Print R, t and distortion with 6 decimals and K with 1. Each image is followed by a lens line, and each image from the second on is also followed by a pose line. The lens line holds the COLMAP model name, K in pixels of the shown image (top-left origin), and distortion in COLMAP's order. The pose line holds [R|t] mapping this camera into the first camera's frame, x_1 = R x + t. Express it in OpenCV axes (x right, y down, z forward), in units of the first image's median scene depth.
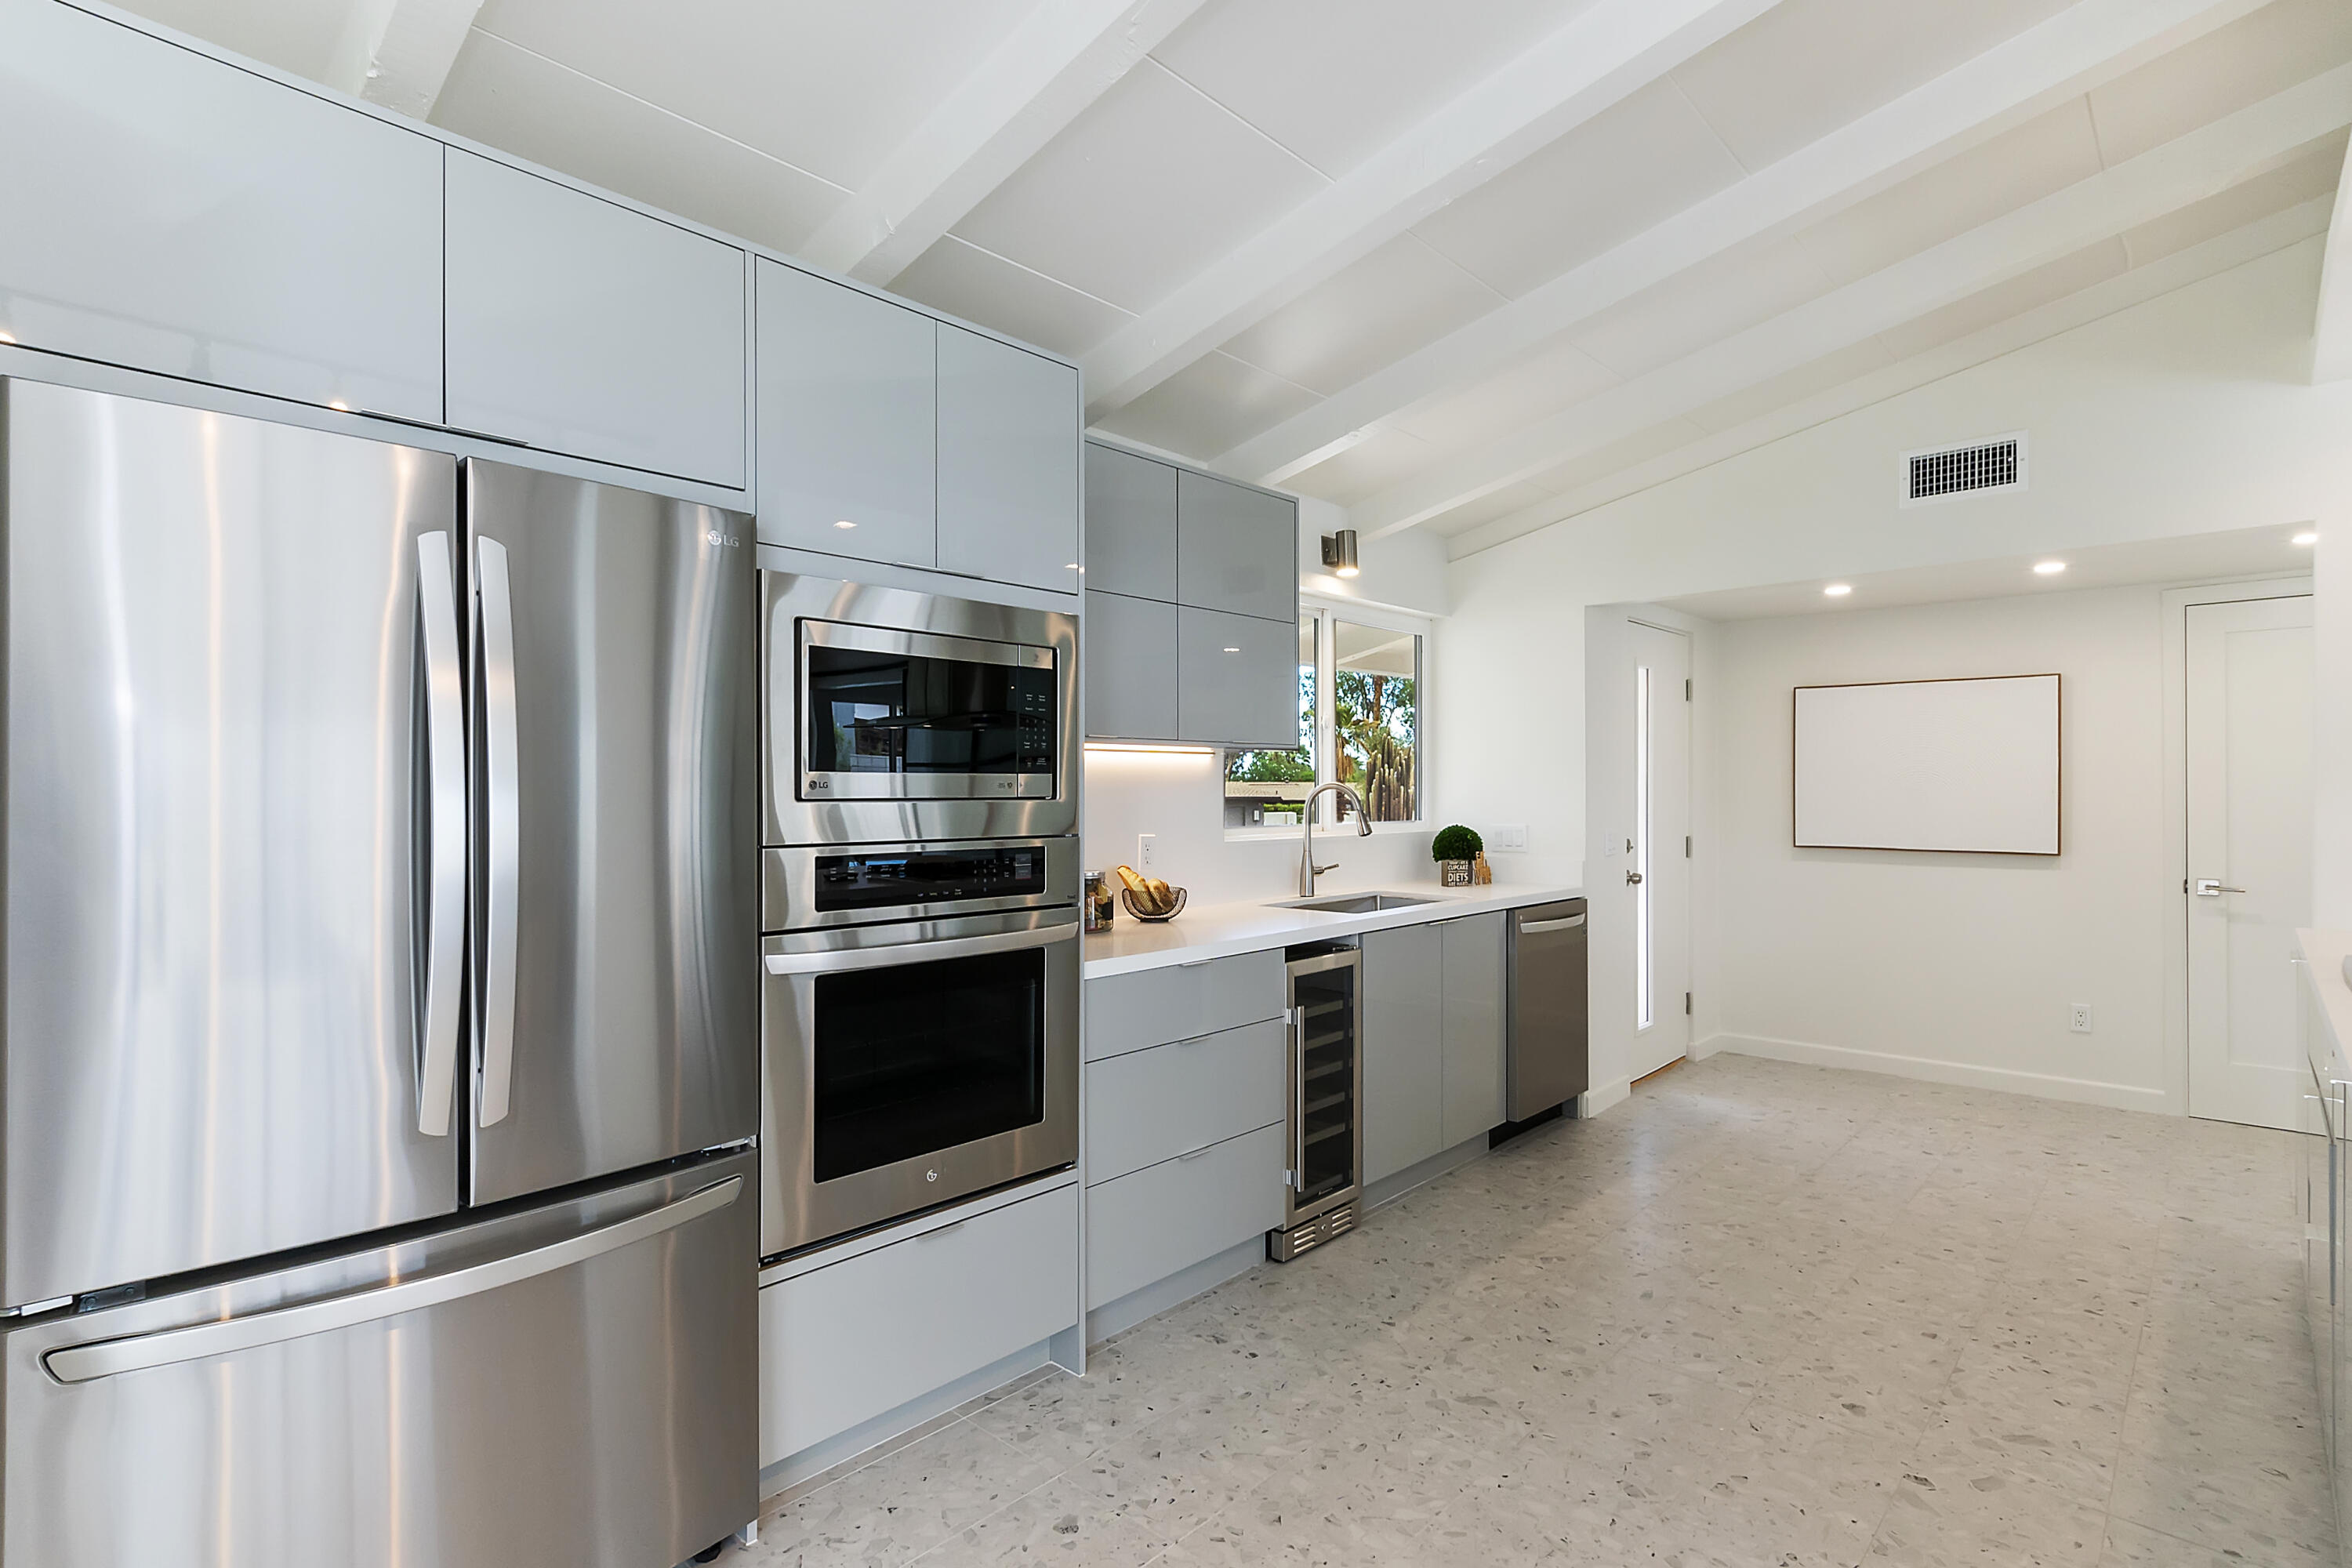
lens RADIAL K [[1168.1, 0, 1174.9], [0, 1168.1, 785.4], [0, 0, 1]] dist [-0.003797, 0.003488]
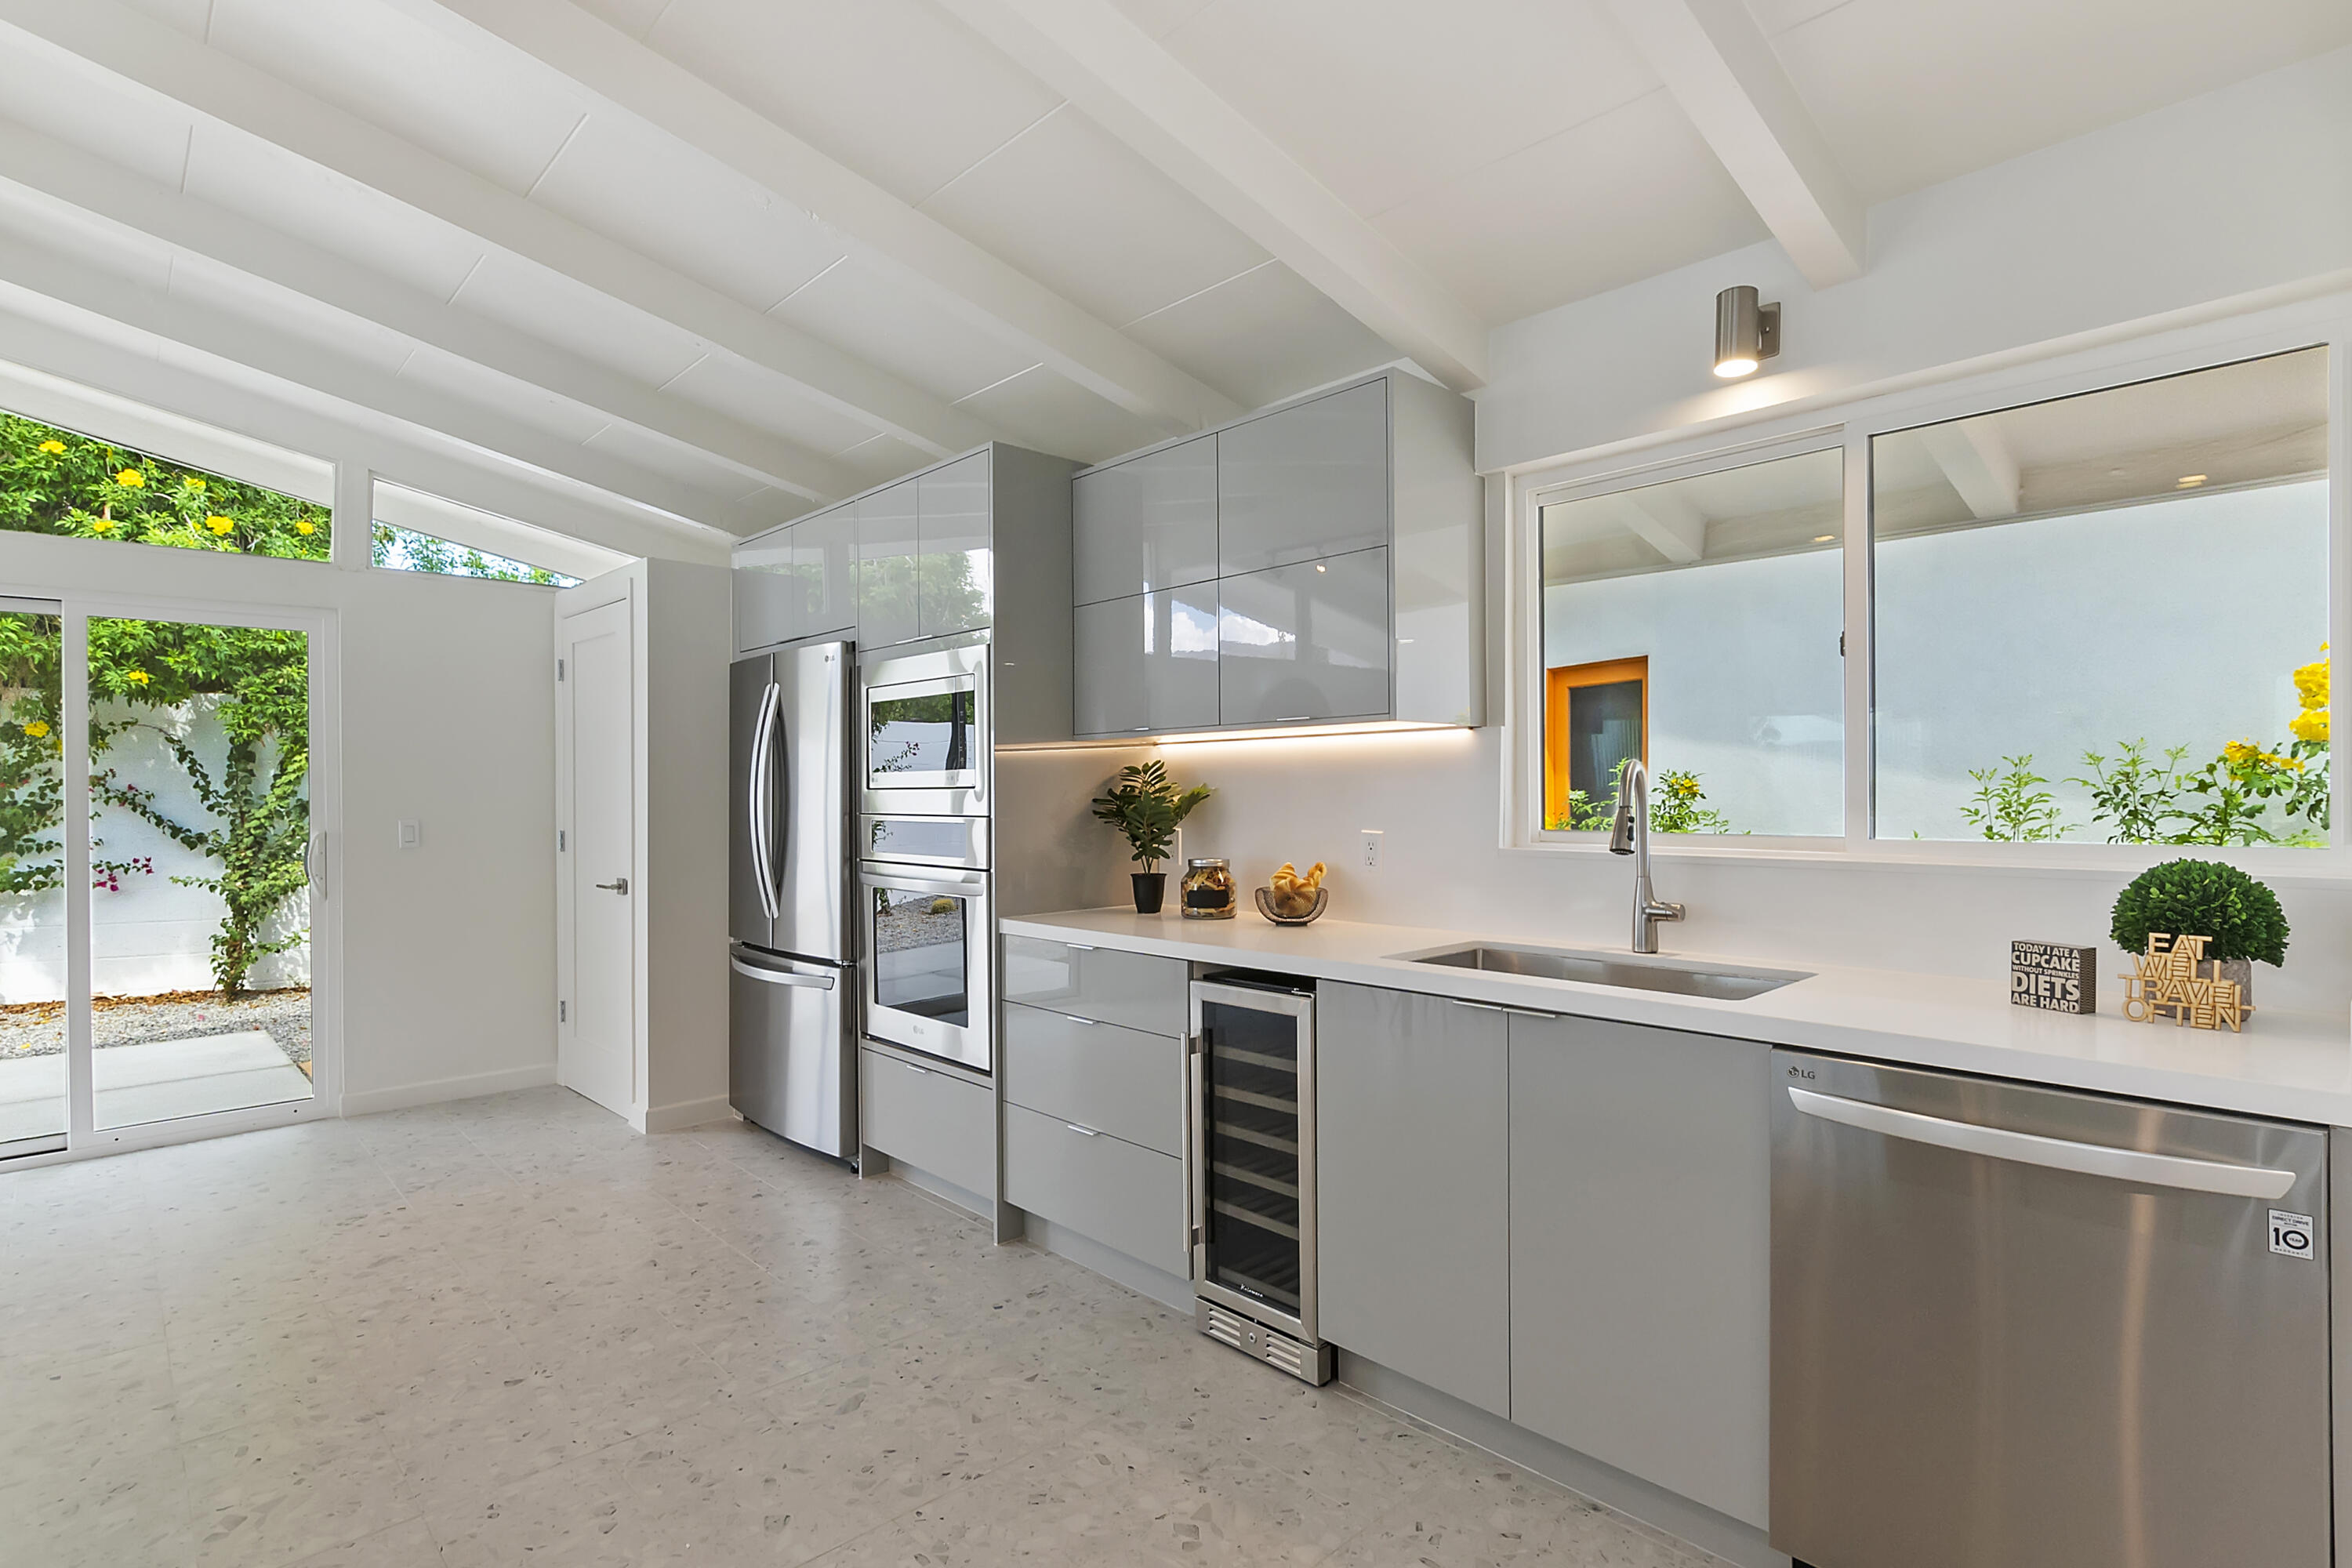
lens RADIAL K [[1168.1, 0, 1181.0], [0, 1168.1, 788.7], [0, 0, 1]] dist [-0.003797, 0.003488]
pose [[-0.075333, 0.001832, -0.997157, 0.893172], [0.010637, 0.999943, 0.001033, 0.009982], [0.997102, -0.010529, -0.075348, 0.996765]]
